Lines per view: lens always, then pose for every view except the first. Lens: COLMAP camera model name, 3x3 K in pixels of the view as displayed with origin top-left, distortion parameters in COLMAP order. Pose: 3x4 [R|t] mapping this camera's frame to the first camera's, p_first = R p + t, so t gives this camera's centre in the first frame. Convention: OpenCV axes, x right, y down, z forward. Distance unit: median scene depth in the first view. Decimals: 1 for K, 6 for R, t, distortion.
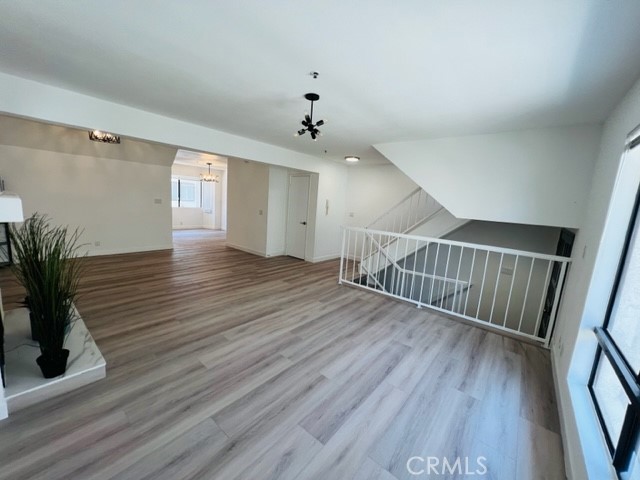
lens RADIAL K [[257.1, 0, 318.7], [0, 257.1, 240.2], [0, 0, 1]] dist [-0.001427, 0.000339]
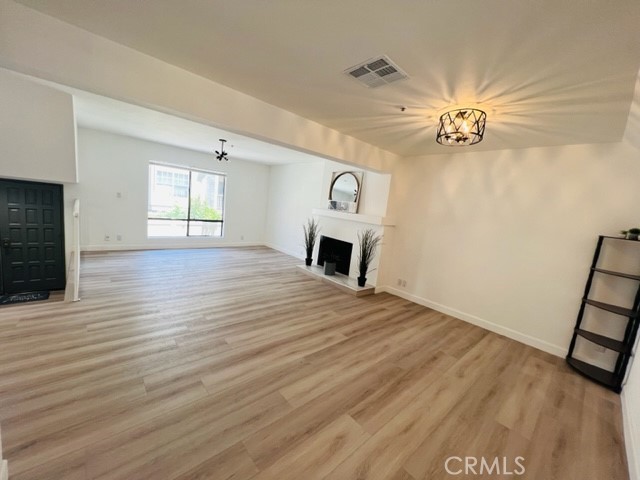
lens RADIAL K [[257.1, 0, 318.7], [0, 257.1, 240.2], [0, 0, 1]] dist [-0.001427, 0.000339]
pose [[-0.972872, -0.195434, 0.123797, -0.632169], [-0.152221, 0.943733, 0.293592, -0.290226], [-0.174209, 0.266783, -0.947881, 1.638526]]
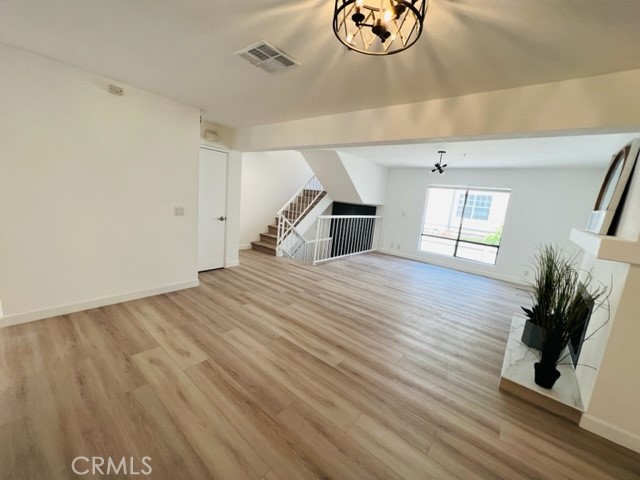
lens RADIAL K [[257.1, 0, 318.7], [0, 257.1, 240.2], [0, 0, 1]] dist [-0.001427, 0.000339]
pose [[0.011388, -0.237753, 0.971259, -1.127274], [0.060276, 0.969719, 0.236669, -0.237619], [-0.998117, 0.055849, 0.025374, 1.051975]]
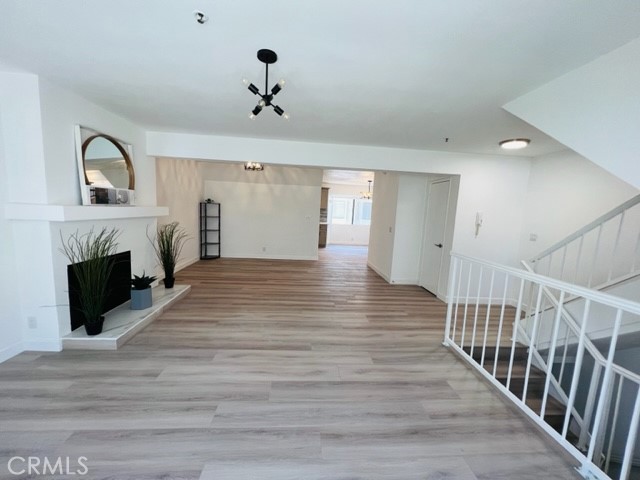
lens RADIAL K [[257.1, 0, 318.7], [0, 257.1, 240.2], [0, 0, 1]] dist [-0.001427, 0.000339]
pose [[0.695459, 0.055217, -0.716441, 0.333542], [-0.112317, 0.993141, -0.032485, -0.028579], [0.709733, 0.103061, 0.696891, 0.366140]]
